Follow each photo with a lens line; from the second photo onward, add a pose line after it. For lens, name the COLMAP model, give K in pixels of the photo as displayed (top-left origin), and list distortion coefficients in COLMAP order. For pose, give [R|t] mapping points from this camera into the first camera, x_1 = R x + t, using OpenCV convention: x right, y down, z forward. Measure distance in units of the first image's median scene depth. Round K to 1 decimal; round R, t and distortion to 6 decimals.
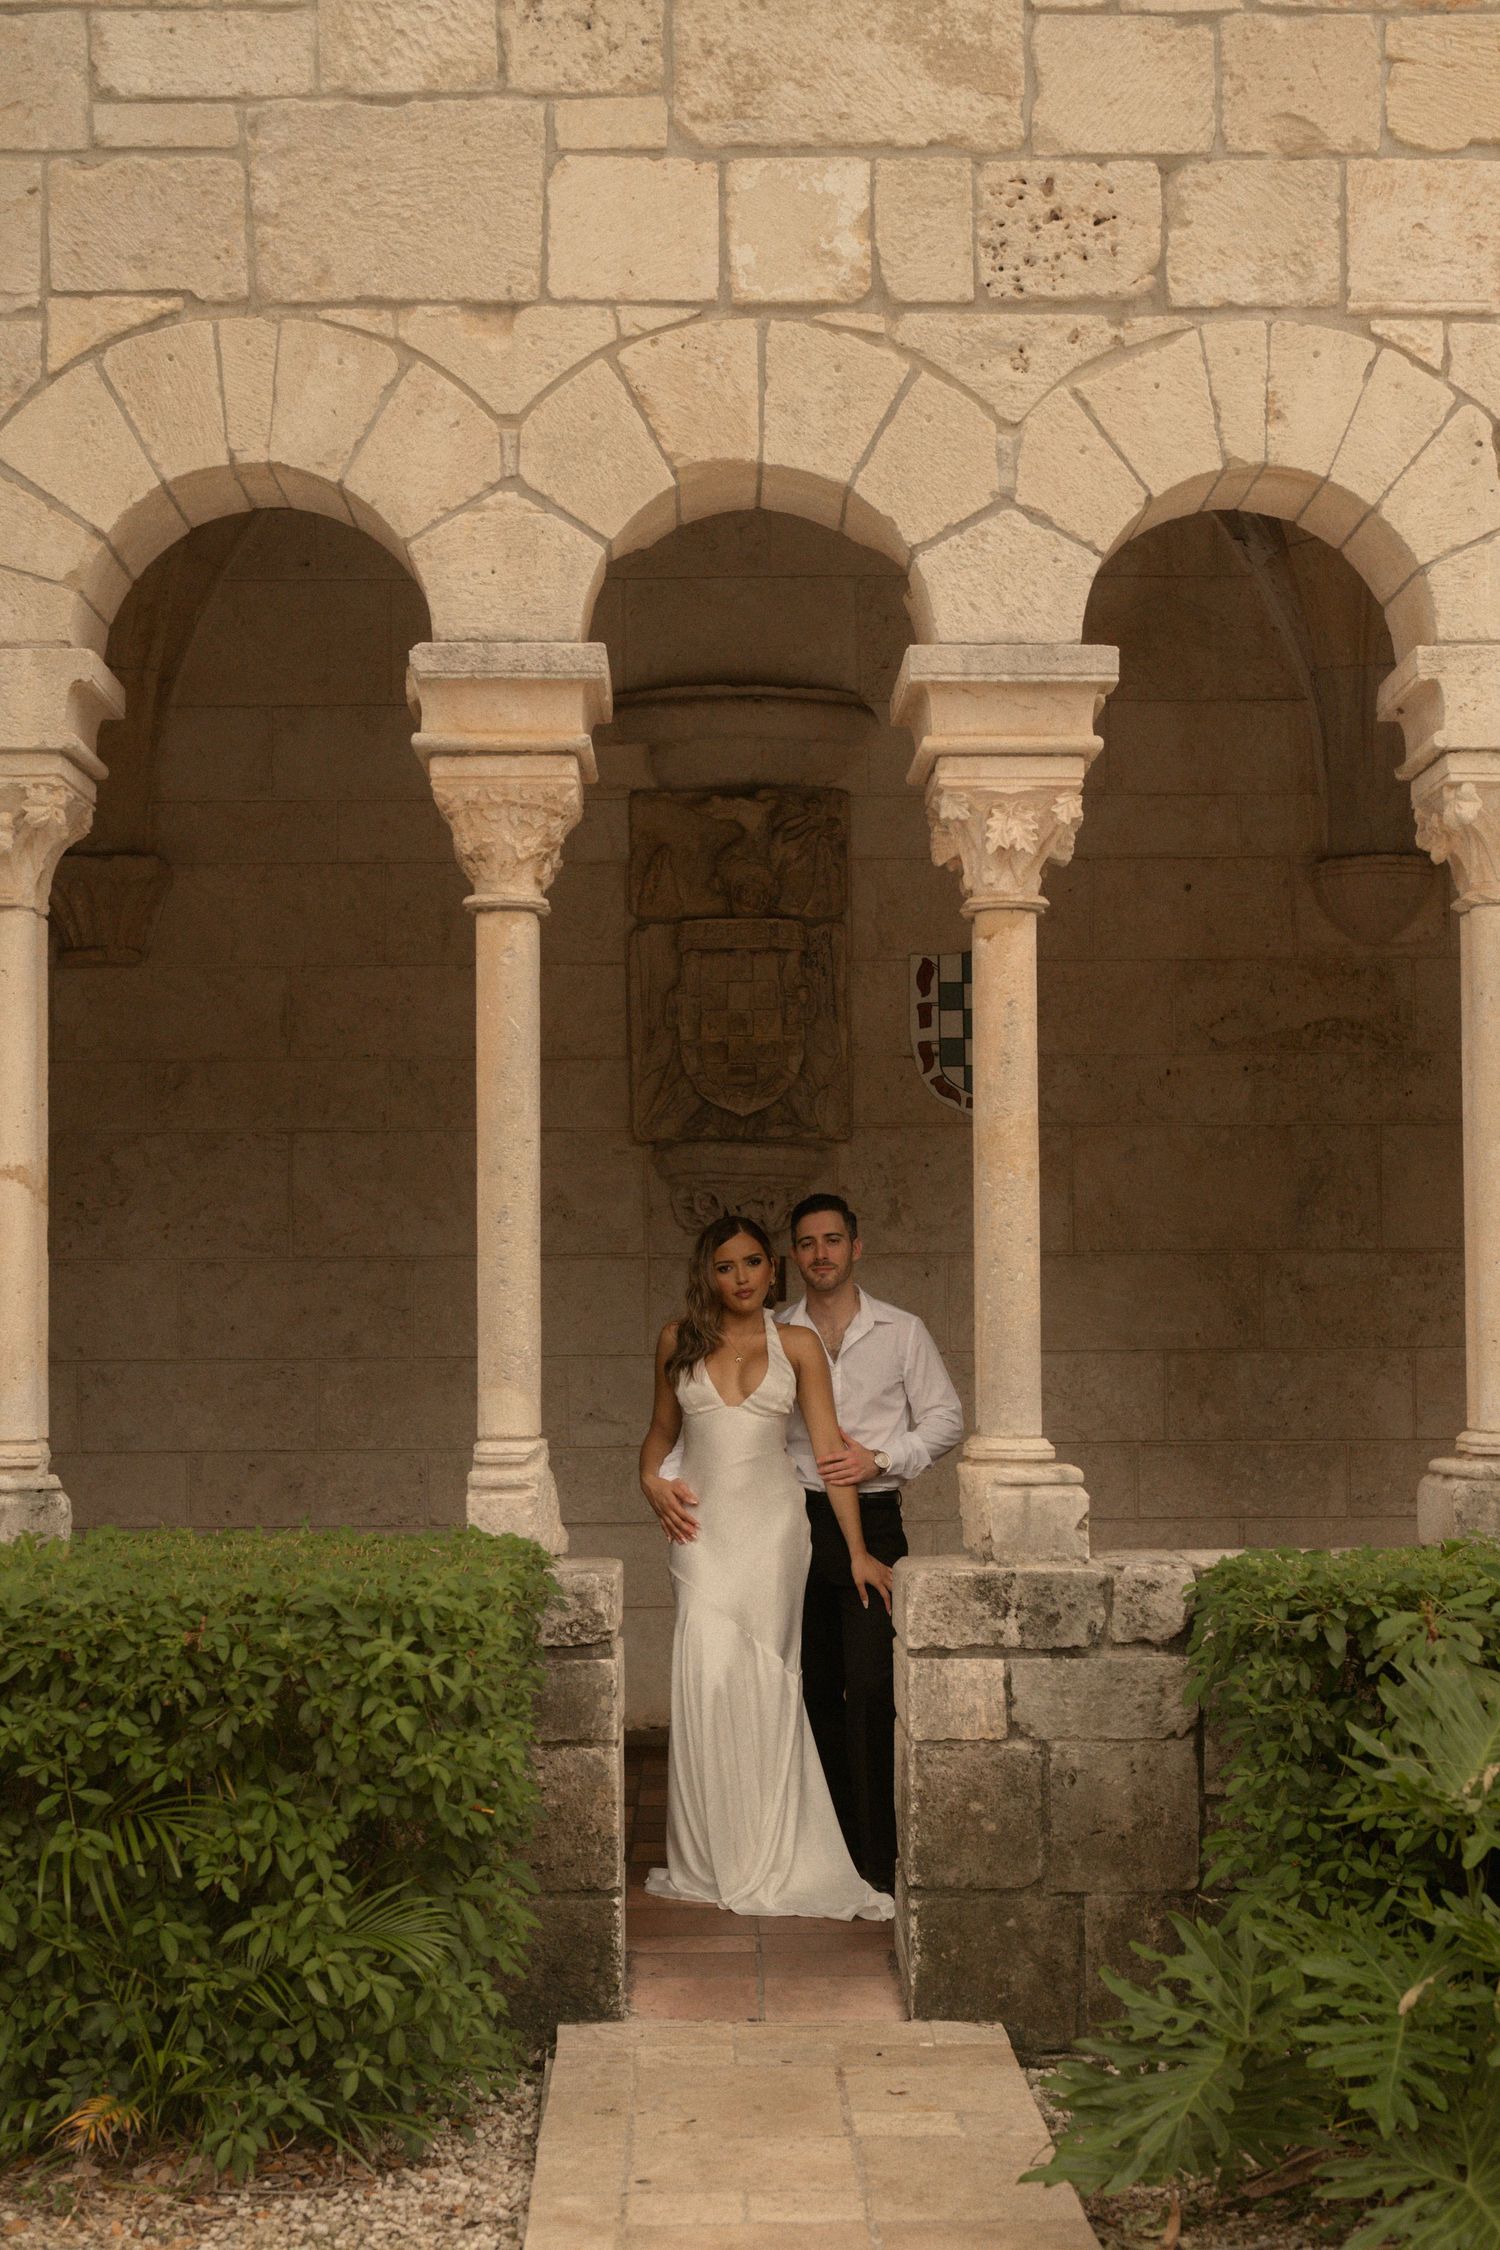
lens RADIAL K [[3388.7, 0, 773.4], [0, 3388.7, 1174.4], [0, 0, 1]] dist [0.014326, 0.003696]
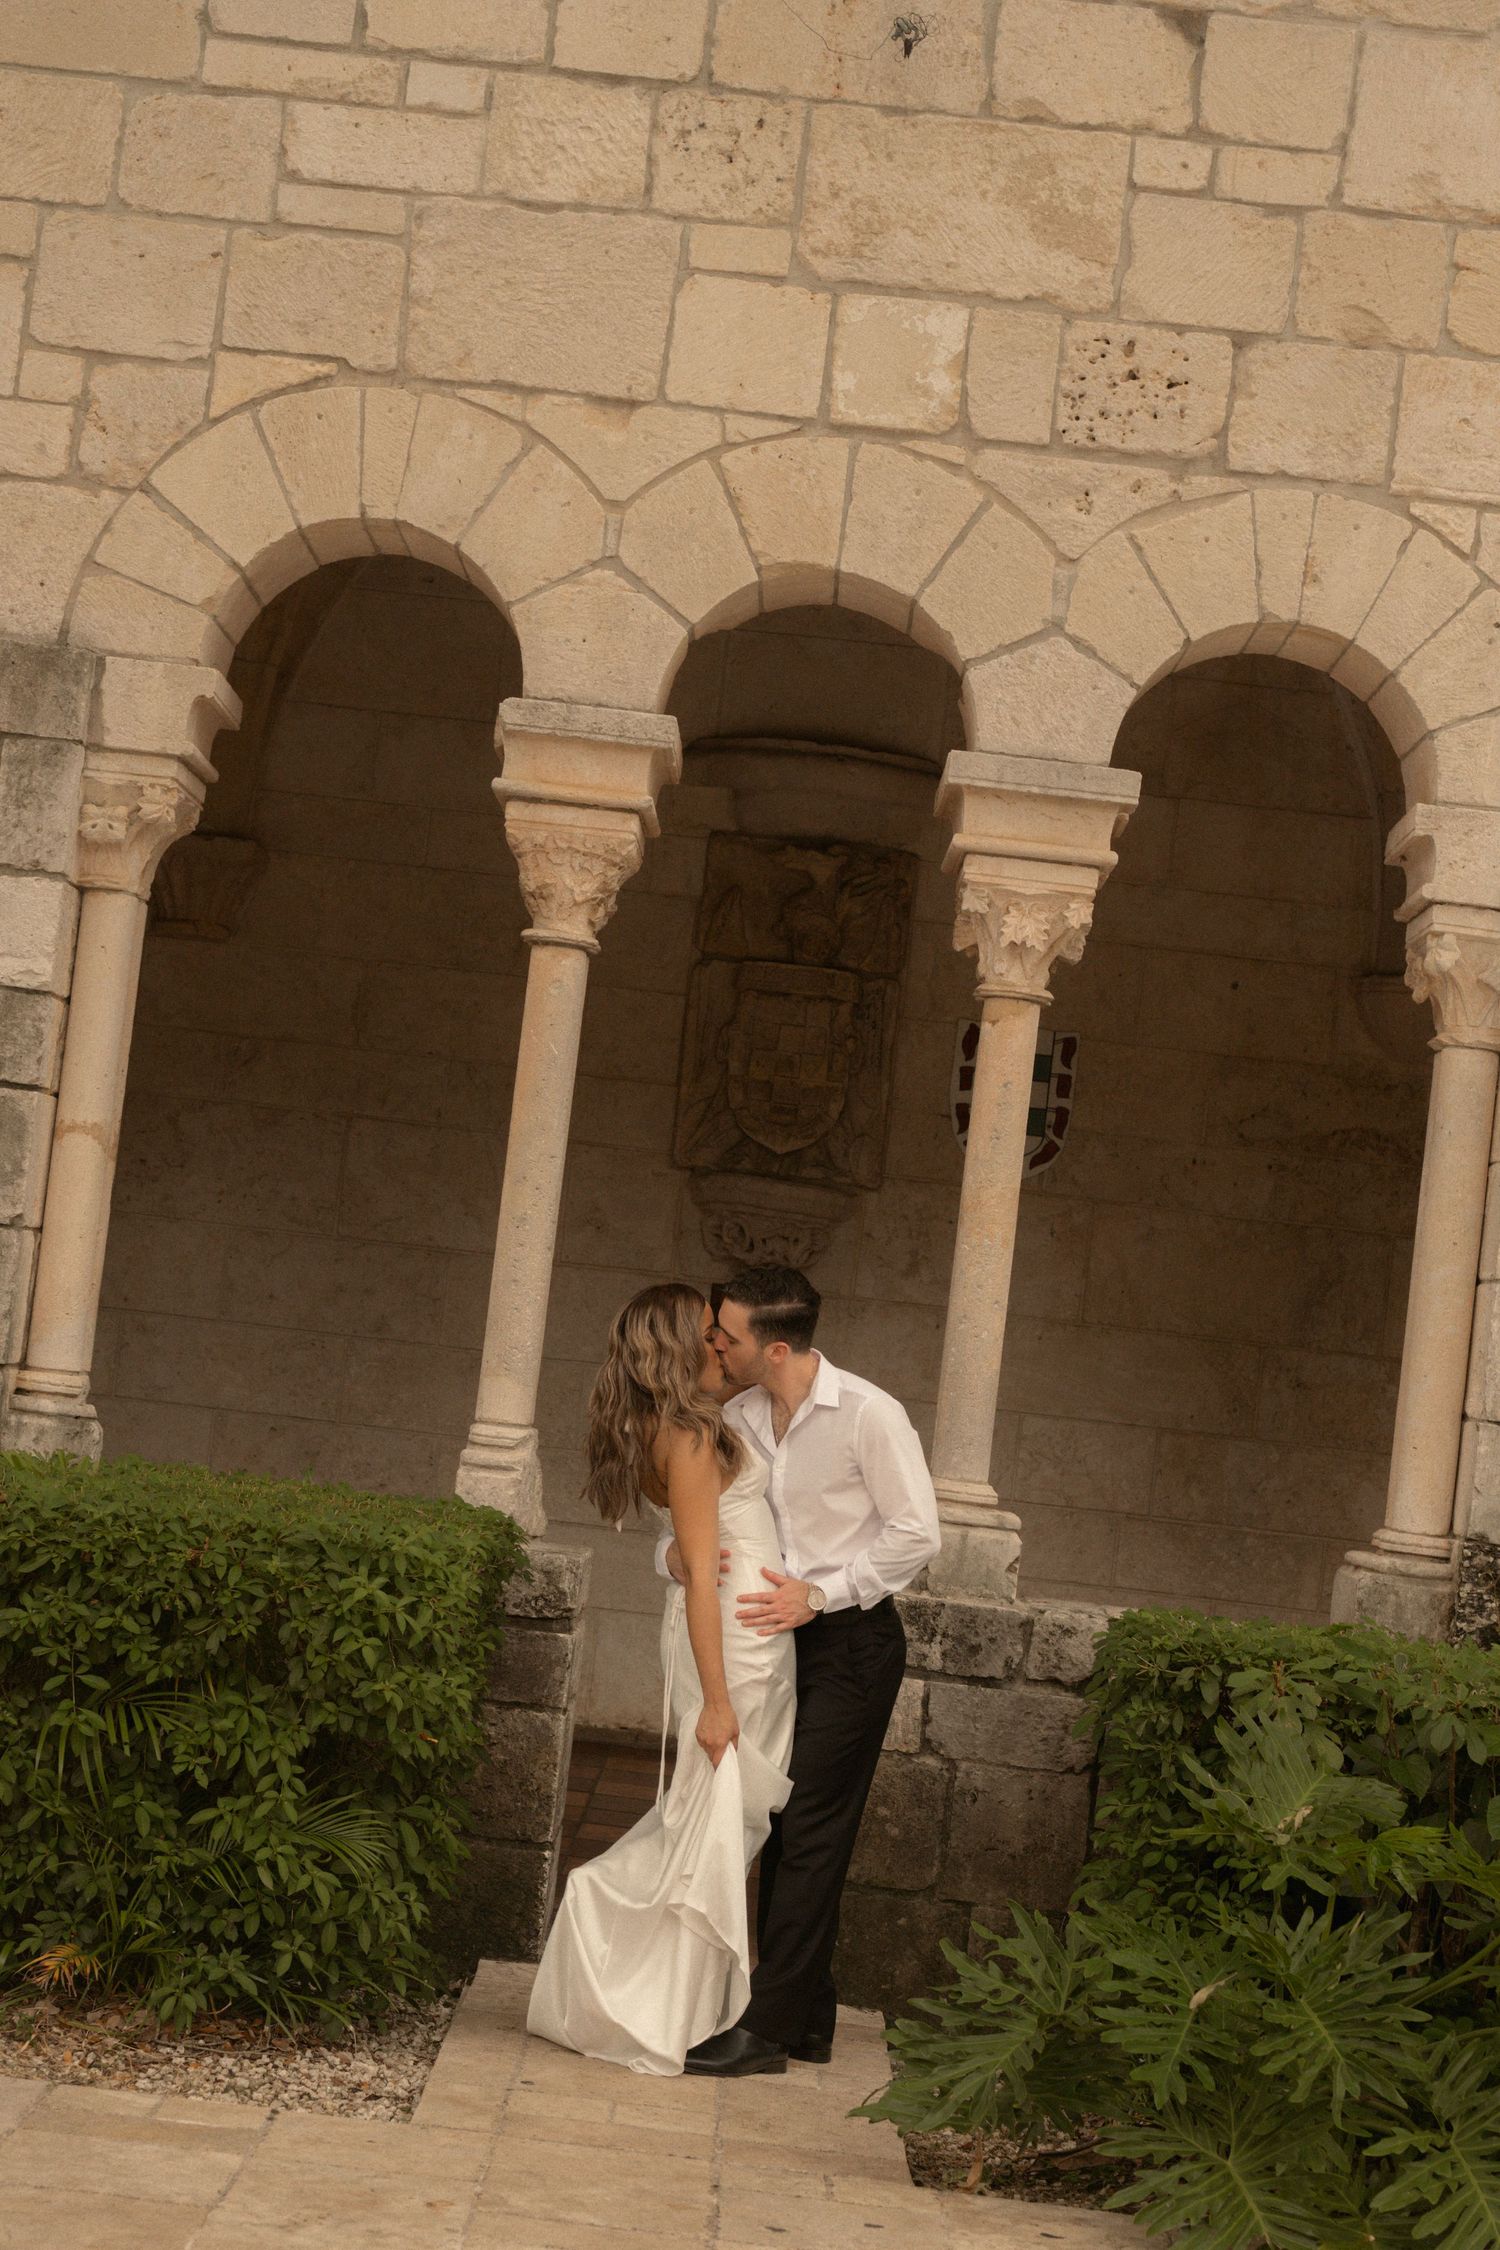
lens RADIAL K [[3629.3, 0, 680.7], [0, 3629.3, 1125.2], [0, 0, 1]] dist [0.019687, 0.004717]
pose [[0.991224, 0.120025, -0.055405, 0.033226], [-0.121126, 0.992492, -0.016949, -0.005167], [0.052955, 0.023512, 0.998320, -0.175359]]
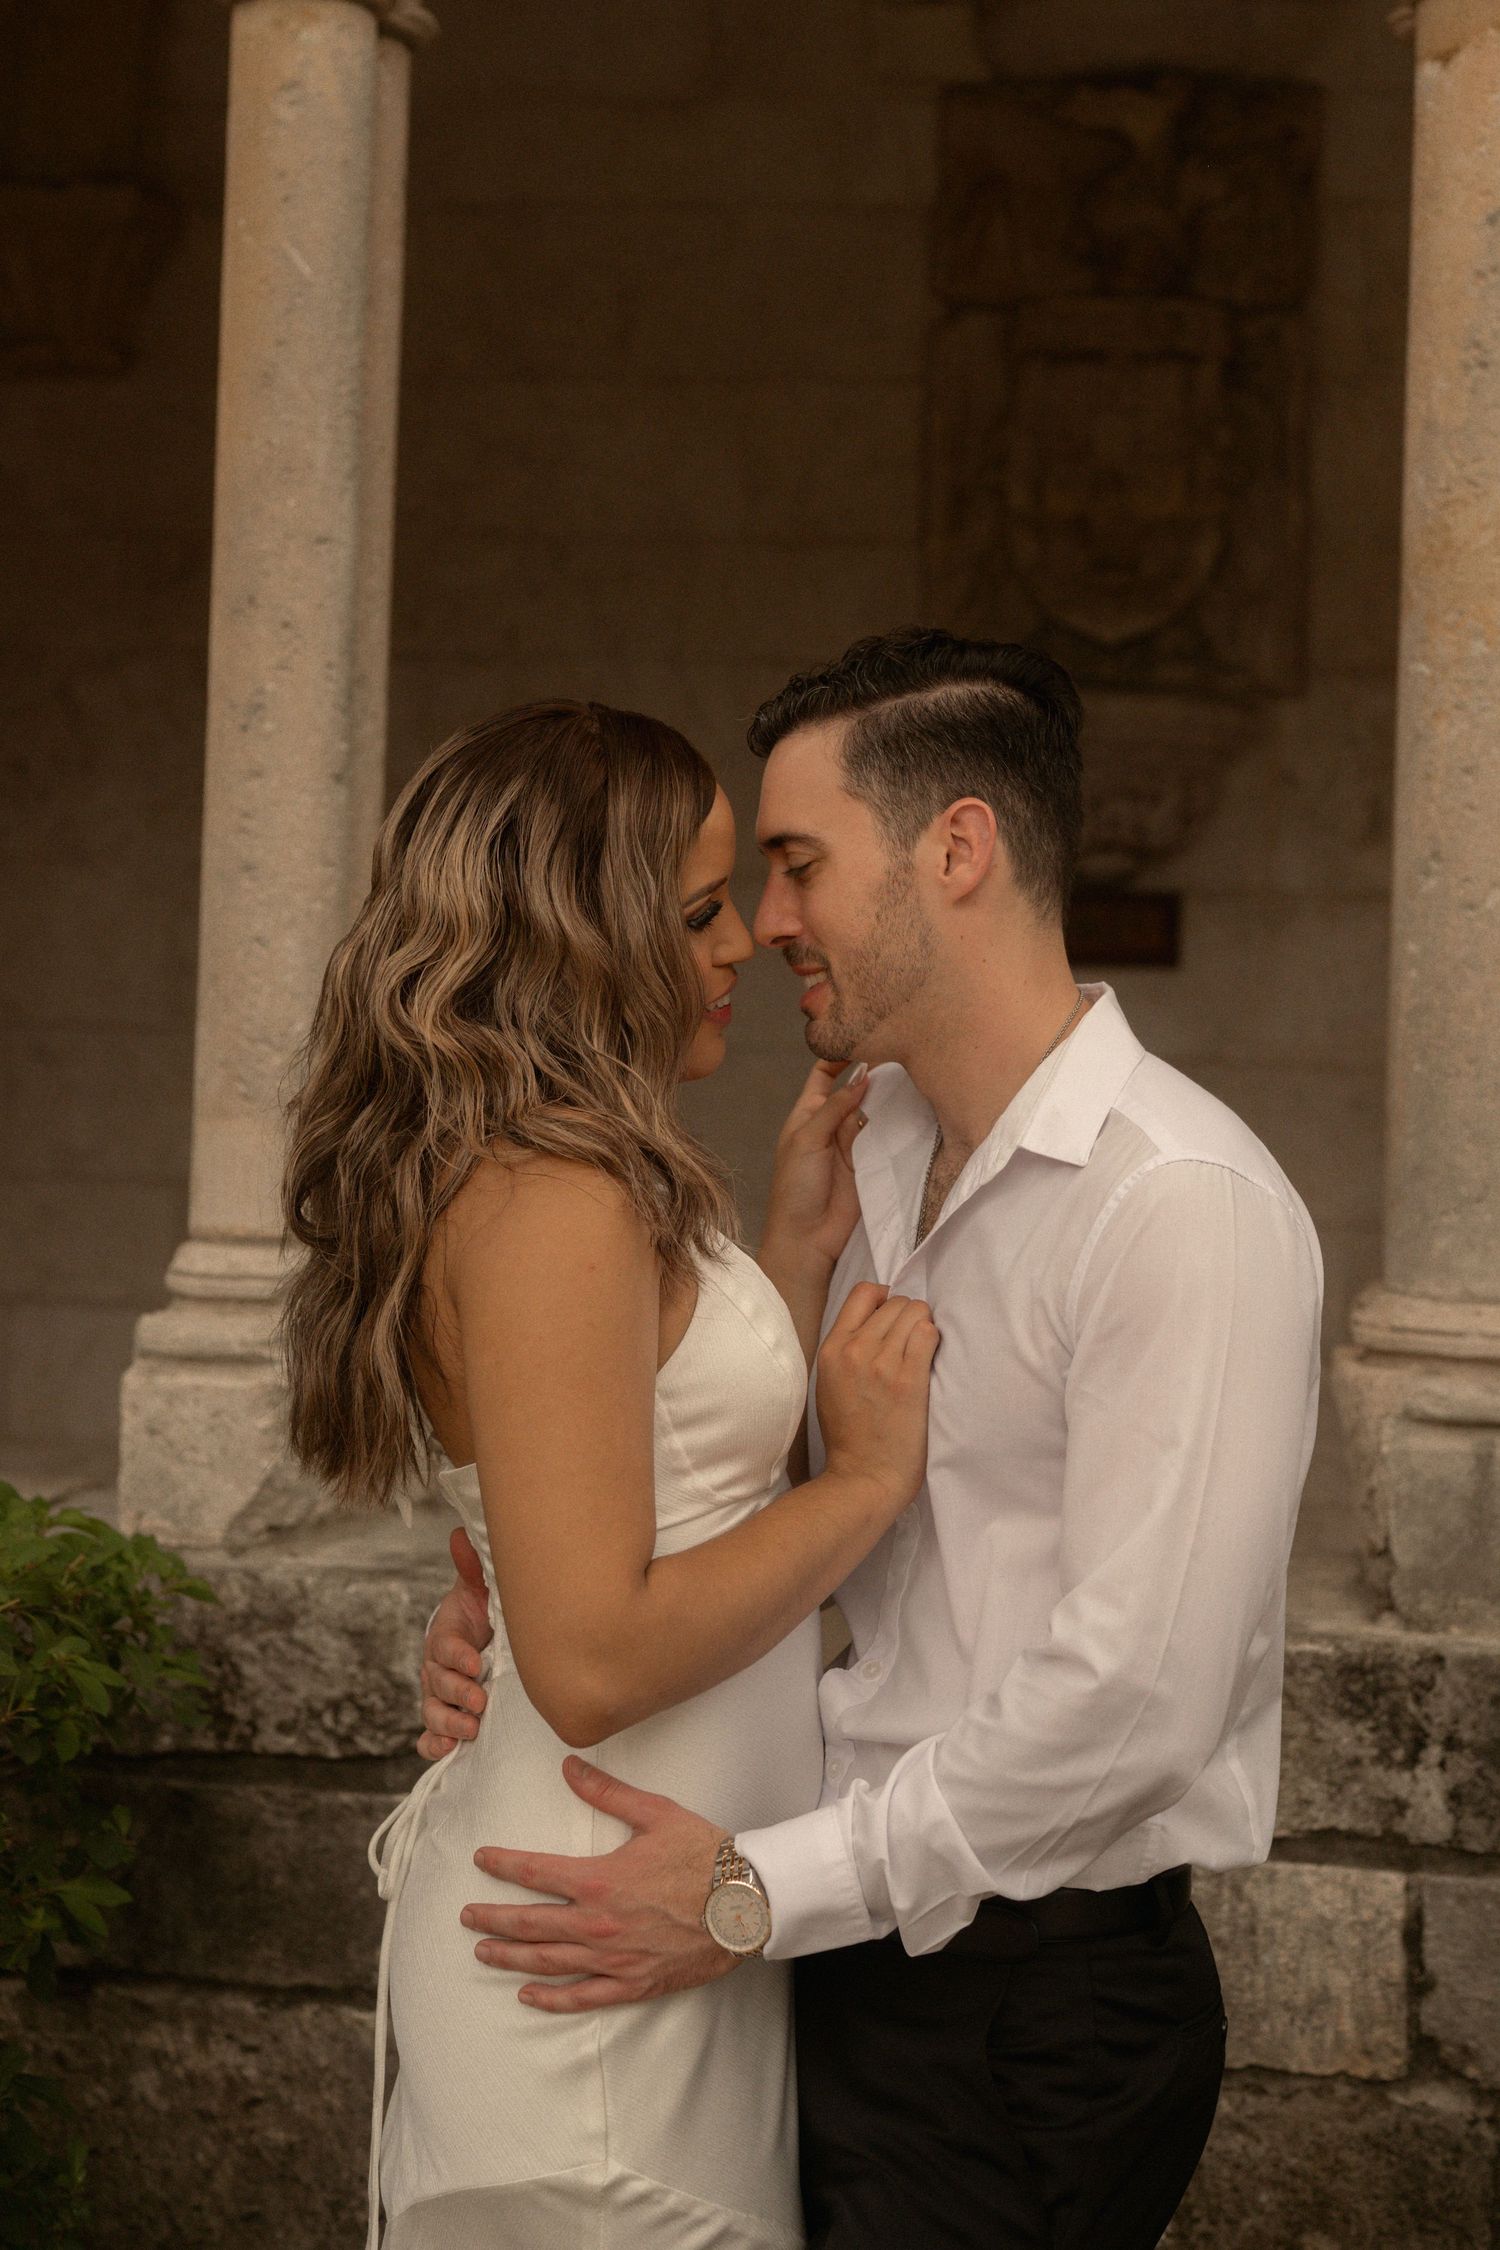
lens RADIAL K [[3701.3, 0, 752.9], [0, 3701.3, 893.8], [0, 0, 1]] dist [0.010823, 0.012828]
pose [[0.984230, 0.034817, -0.173433, 0.063721], [-0.032360, 0.999332, 0.016975, 0.025261], [0.173908, -0.011095, 0.984699, 0.564601]]
